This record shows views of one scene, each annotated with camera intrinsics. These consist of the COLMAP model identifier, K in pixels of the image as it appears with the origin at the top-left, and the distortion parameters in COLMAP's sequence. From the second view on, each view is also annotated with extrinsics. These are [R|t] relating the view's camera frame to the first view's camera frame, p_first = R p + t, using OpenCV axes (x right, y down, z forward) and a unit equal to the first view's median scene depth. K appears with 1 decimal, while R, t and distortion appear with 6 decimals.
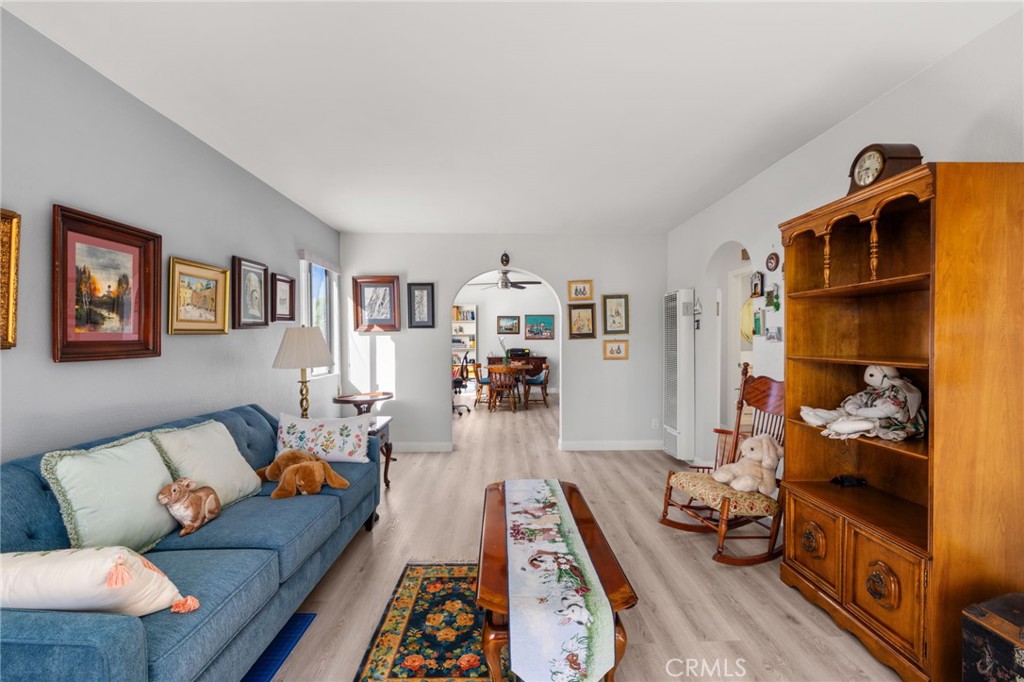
lens RADIAL K [[377.2, 0, 510.9], [0, 377.2, 340.4], [0, 0, 1]] dist [-0.002895, -0.000226]
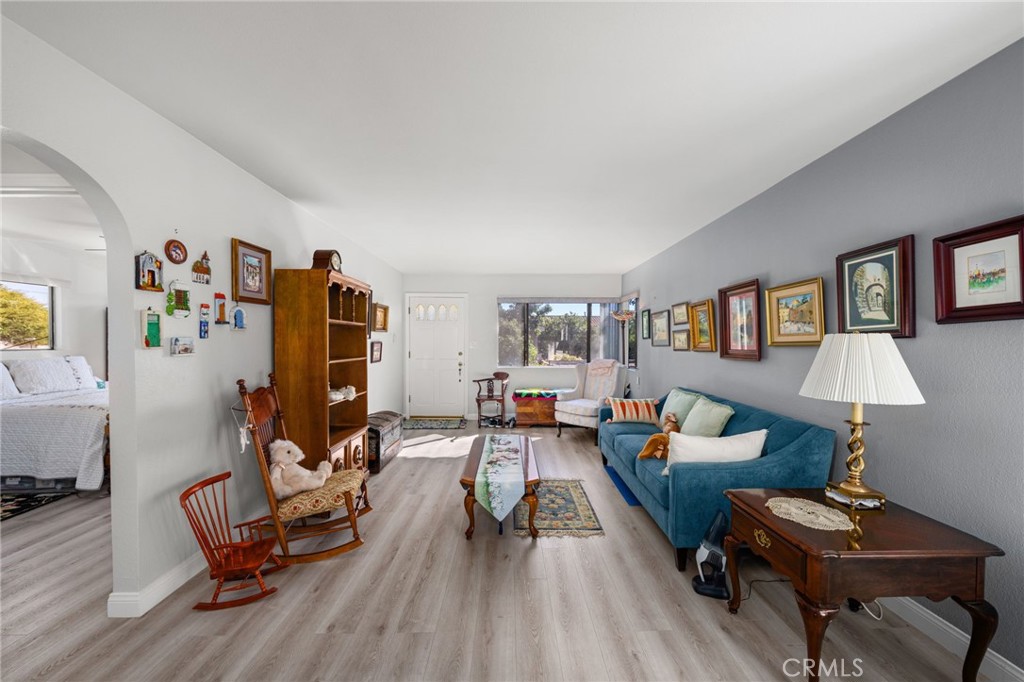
lens RADIAL K [[377.2, 0, 512.2], [0, 377.2, 339.5], [0, 0, 1]] dist [-0.002895, -0.000226]
pose [[-0.999890, 0.001659, 0.014728, 0.002329], [0.001610, 0.999993, -0.003381, -0.033043], [-0.014733, -0.003357, -0.999886, 2.098734]]
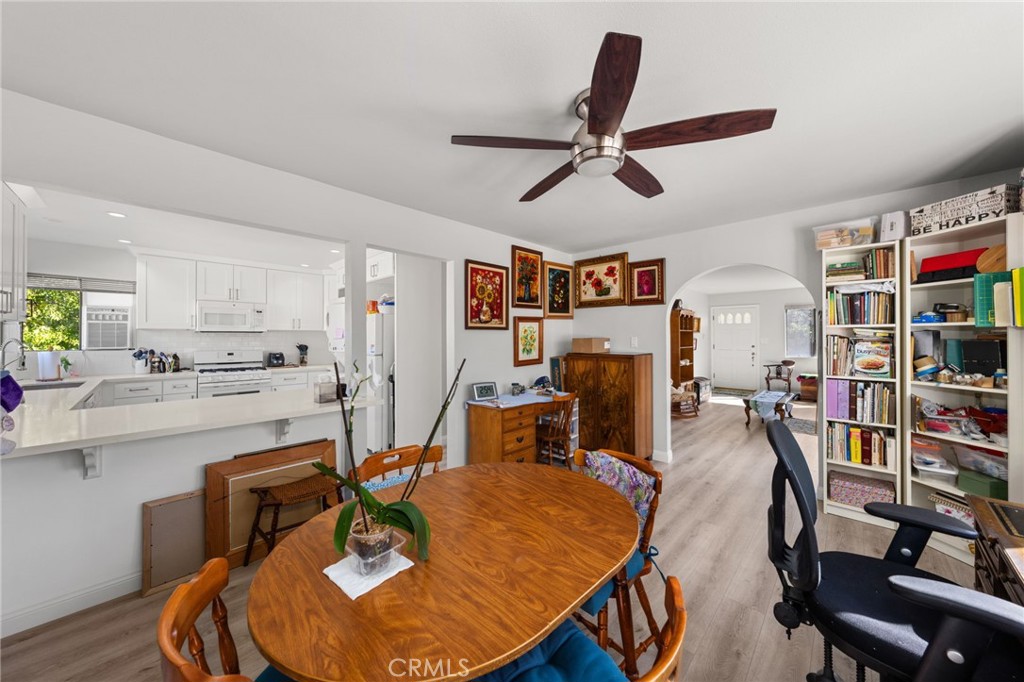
lens RADIAL K [[352.3, 0, 510.2], [0, 352.3, 333.3], [0, 0, 1]] dist [-0.001976, -0.000013]
pose [[-0.704653, 0.007919, 0.709508, -0.614308], [0.003808, 0.999966, -0.007379, -0.076315], [-0.709542, -0.002498, -0.704659, 4.633440]]
